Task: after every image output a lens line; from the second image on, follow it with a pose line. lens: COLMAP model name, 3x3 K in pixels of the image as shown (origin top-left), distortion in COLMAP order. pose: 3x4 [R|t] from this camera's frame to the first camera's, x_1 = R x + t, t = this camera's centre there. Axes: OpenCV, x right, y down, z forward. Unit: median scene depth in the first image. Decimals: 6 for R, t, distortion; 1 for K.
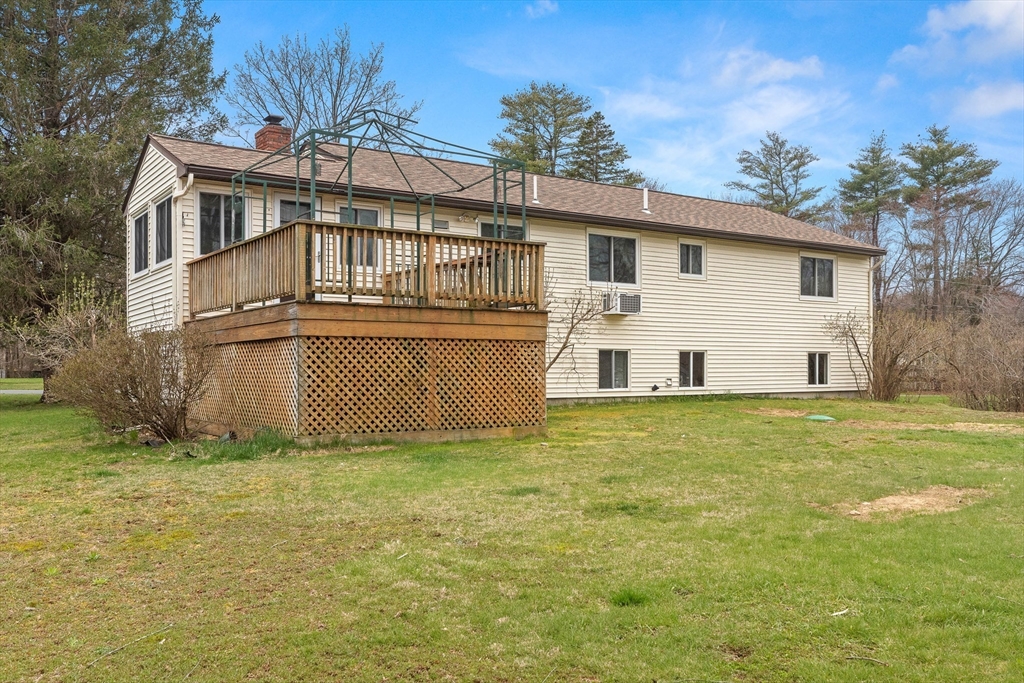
lens RADIAL K [[914.1, 0, 518.1], [0, 914.1, 352.3], [0, 0, 1]] dist [0.018814, -0.001284]
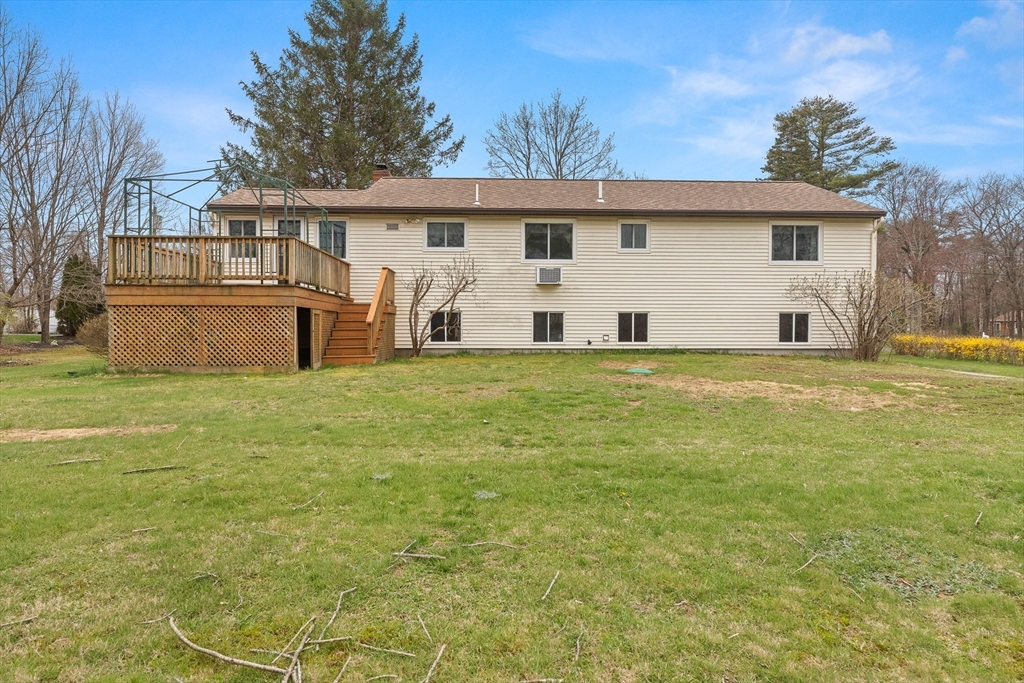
lens RADIAL K [[619.0, 0, 509.5], [0, 619.0, 332.0], [0, 0, 1]] dist [0.016816, -0.001006]
pose [[0.841978, 0.006700, -0.539471, 0.526492], [0.006663, 0.999717, 0.022816, 0.005083], [0.539471, -0.022806, 0.841695, 0.238034]]
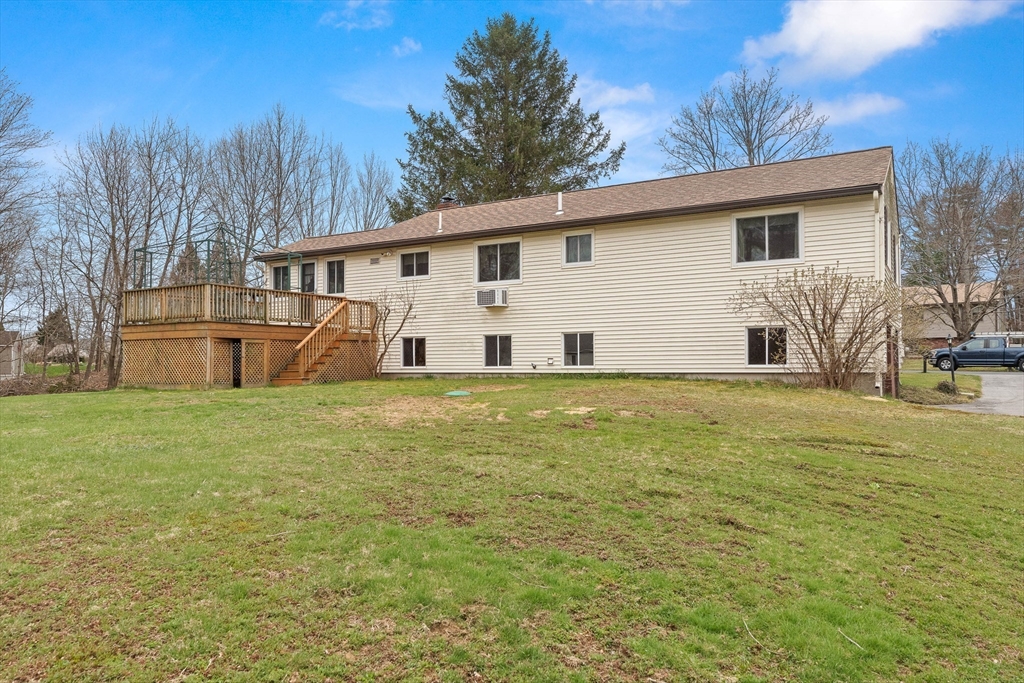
lens RADIAL K [[713.5, 0, 511.6], [0, 713.5, 339.0], [0, 0, 1]] dist [0.005400, 0.003021]
pose [[0.423086, -0.028004, -0.905656, 0.987507], [0.027004, 0.999468, -0.018290, 0.020769], [0.905687, -0.016718, 0.423618, 0.605288]]
